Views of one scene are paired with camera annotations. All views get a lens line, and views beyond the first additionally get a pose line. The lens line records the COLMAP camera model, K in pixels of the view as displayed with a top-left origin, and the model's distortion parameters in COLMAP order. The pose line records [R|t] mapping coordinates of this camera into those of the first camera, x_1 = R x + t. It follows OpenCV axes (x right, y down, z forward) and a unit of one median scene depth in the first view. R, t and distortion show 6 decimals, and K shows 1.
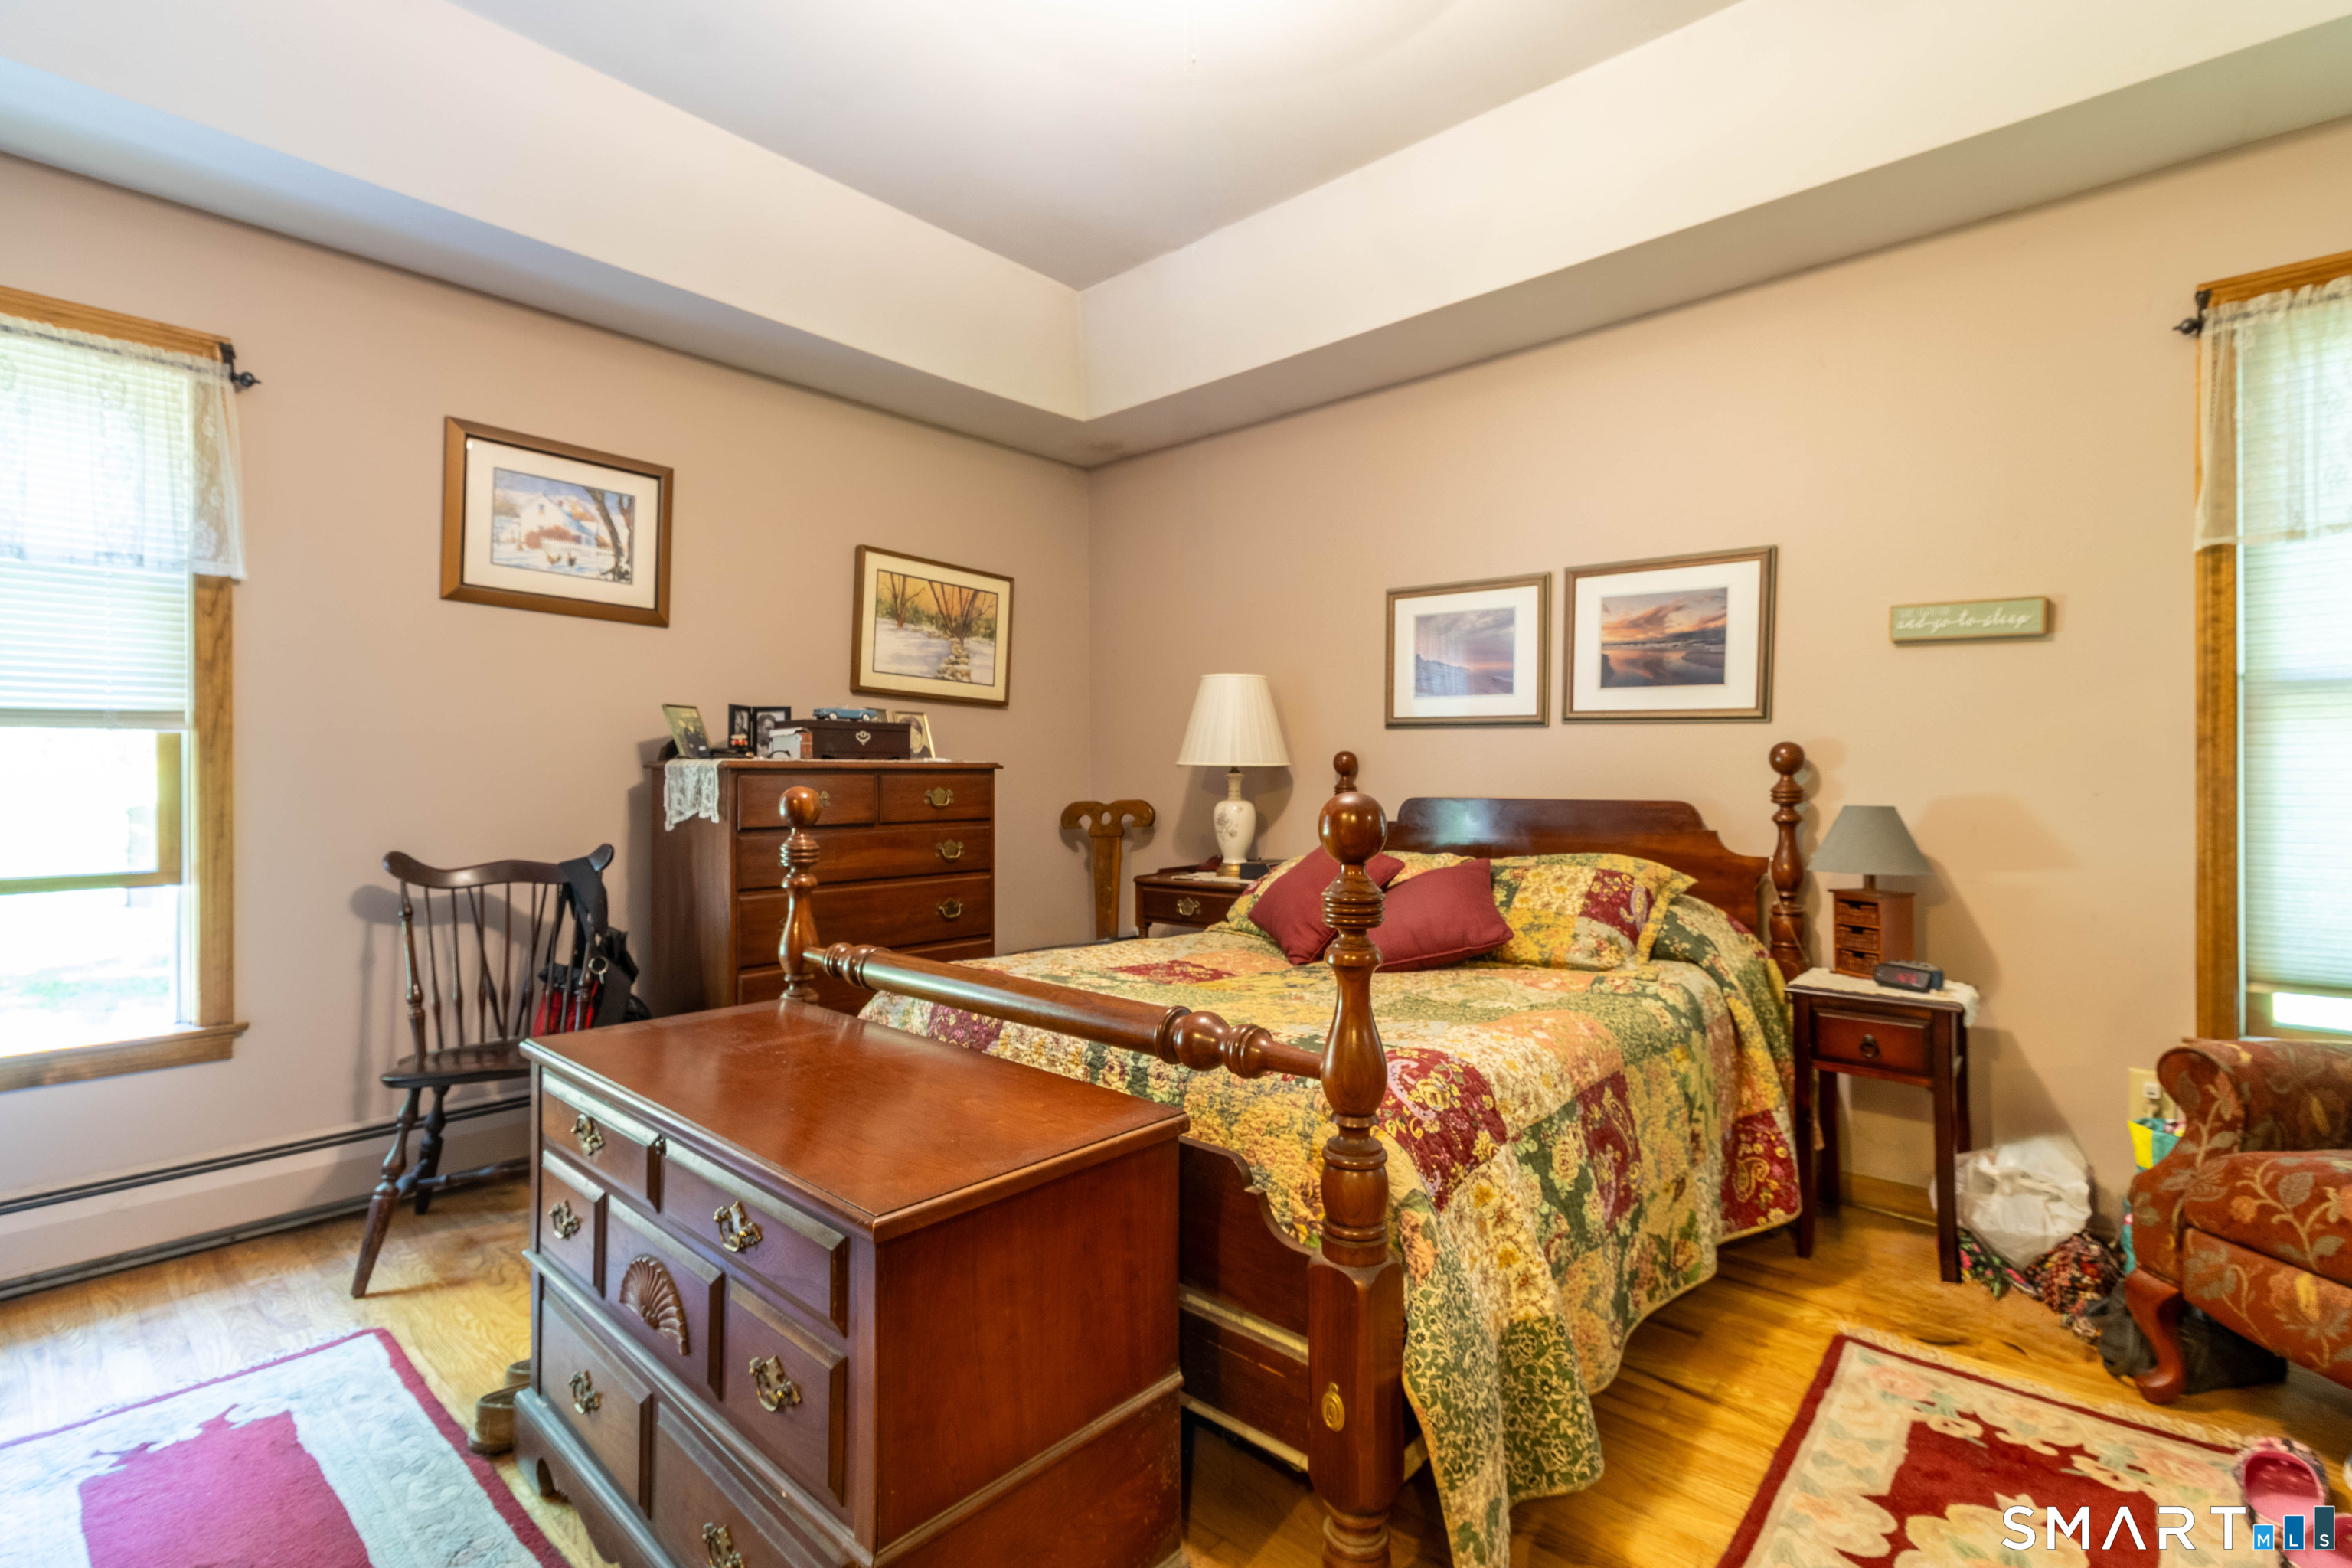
lens RADIAL K [[1058.0, 0, 1176.0], [0, 1058.0, 784.0], [0, 0, 1]] dist [0.000430, 0.000132]
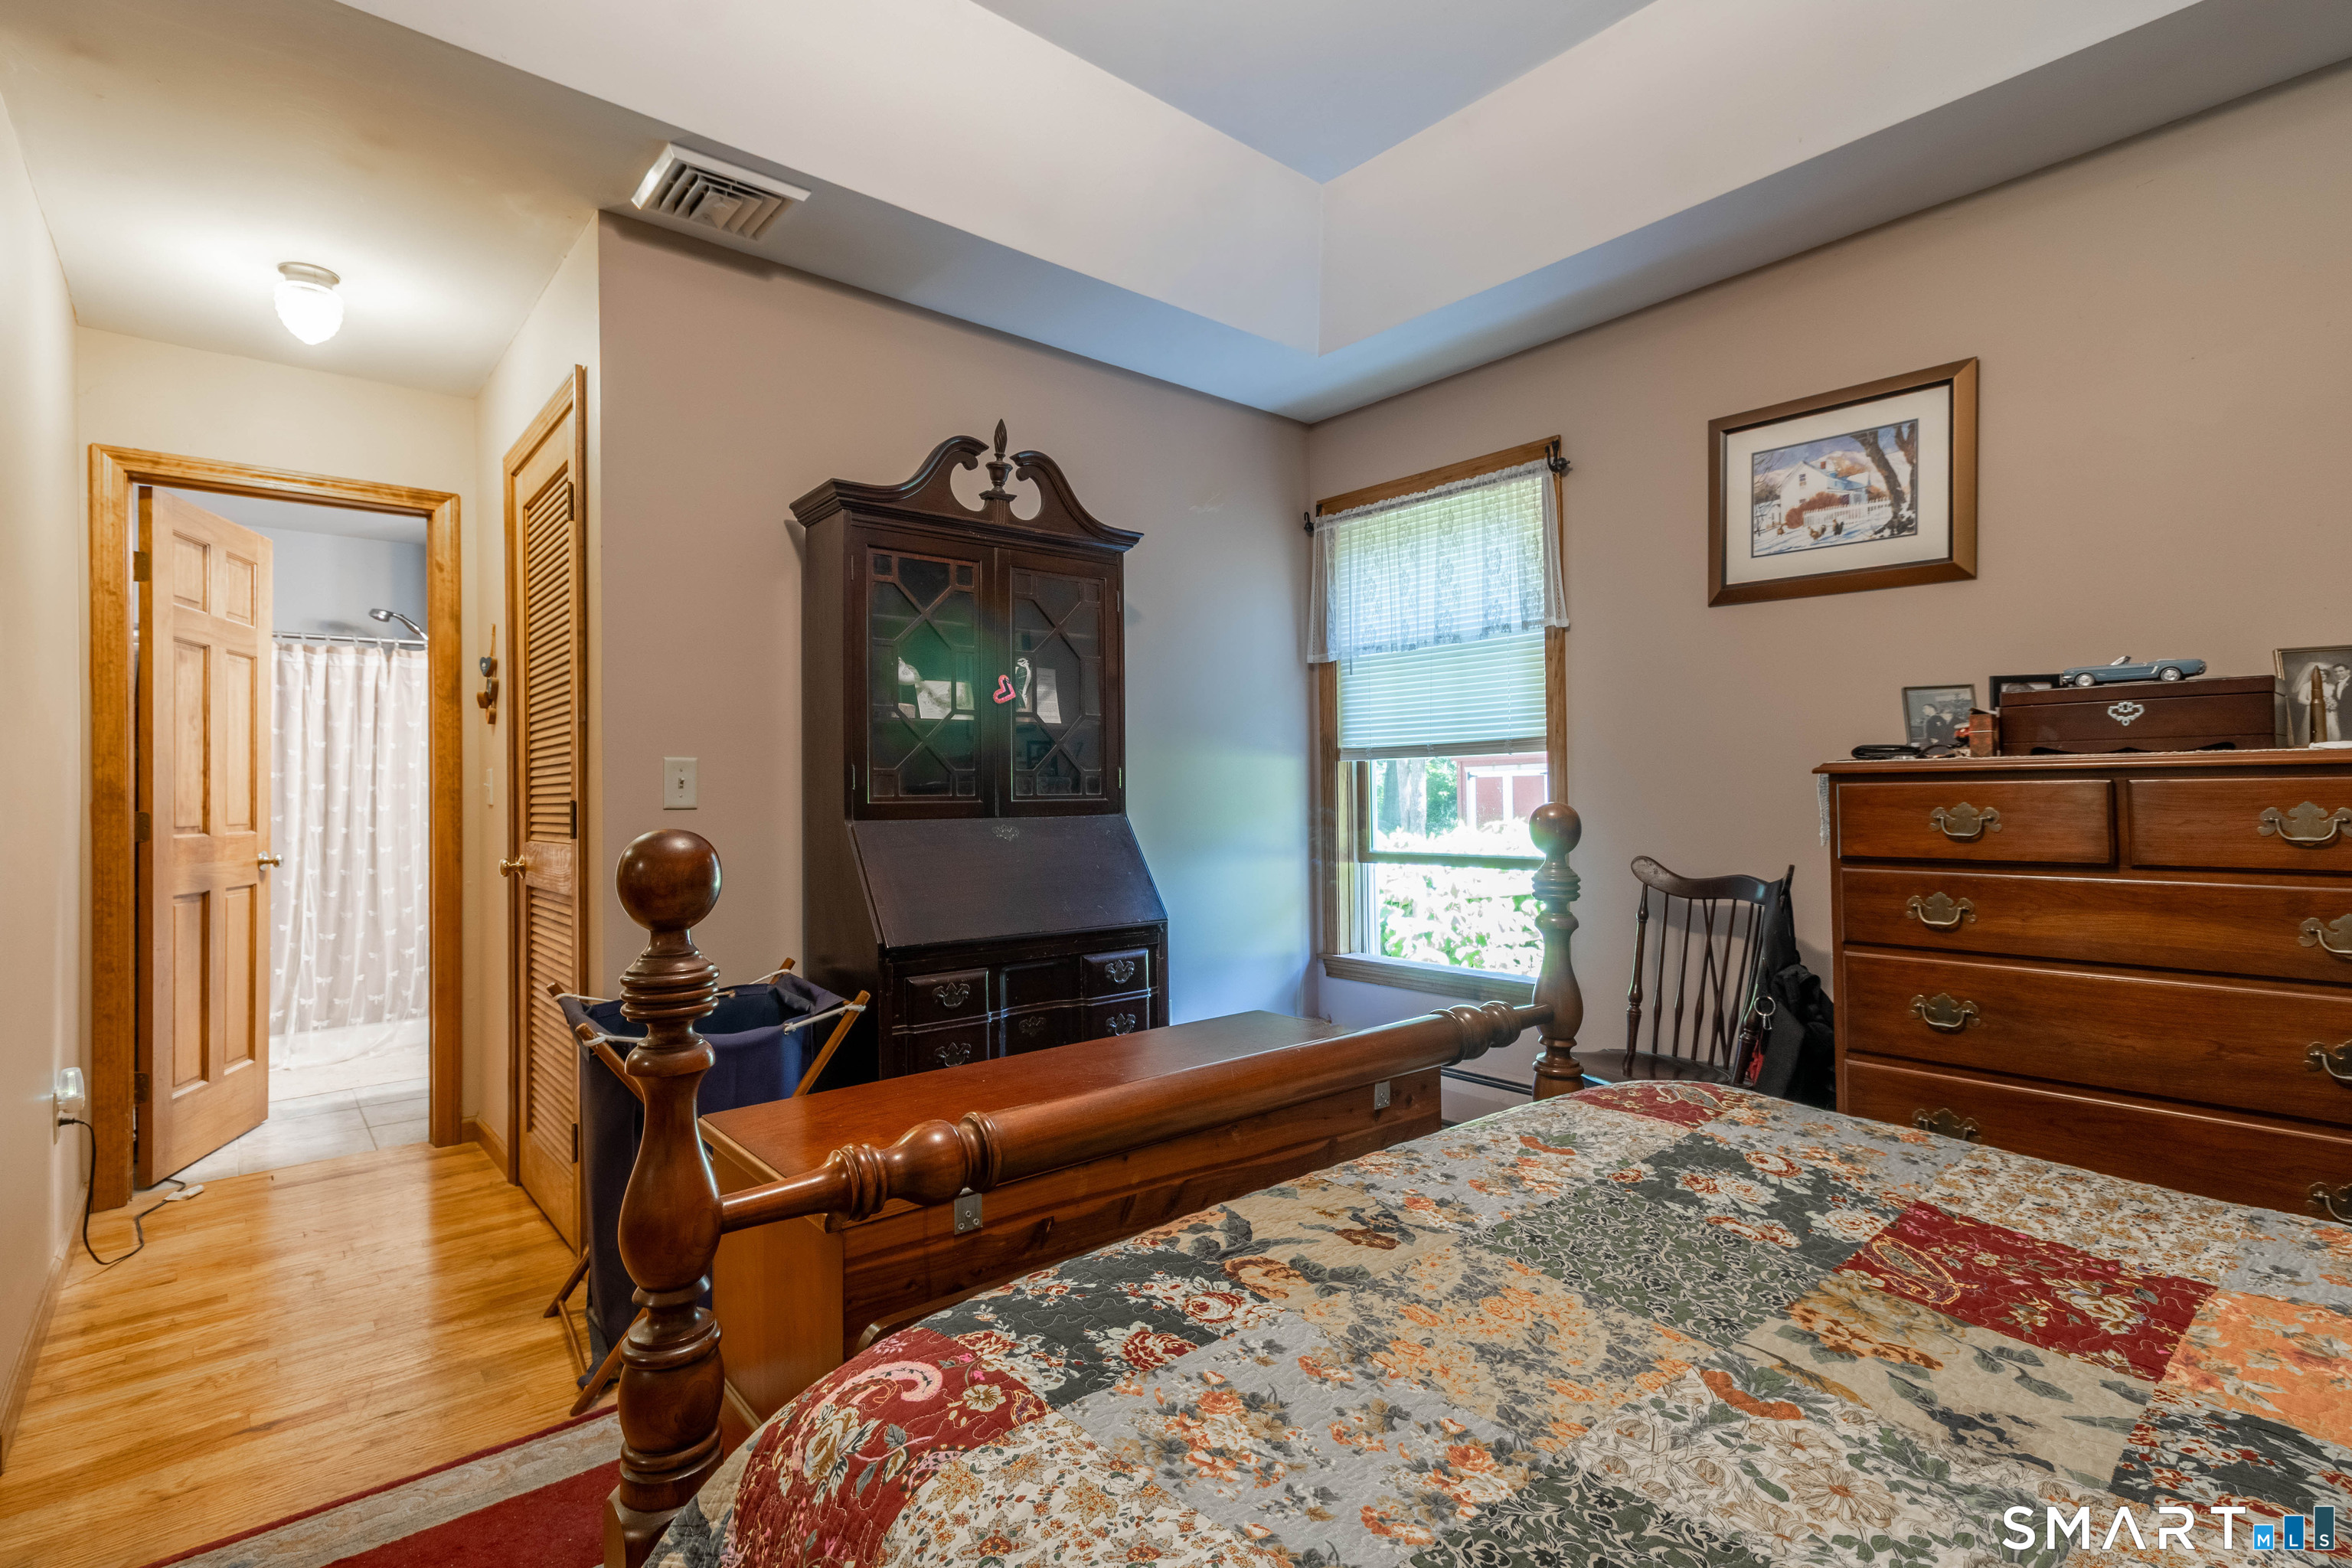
lens RADIAL K [[1058.0, 0, 1176.0], [0, 1058.0, 784.0], [0, 0, 1]] dist [0.000430, 0.000132]
pose [[-0.121104, -0.004028, -0.992632, 0.330660], [-0.002025, 0.999991, -0.003811, -0.003072], [0.992638, 0.001548, -0.121111, 0.585933]]
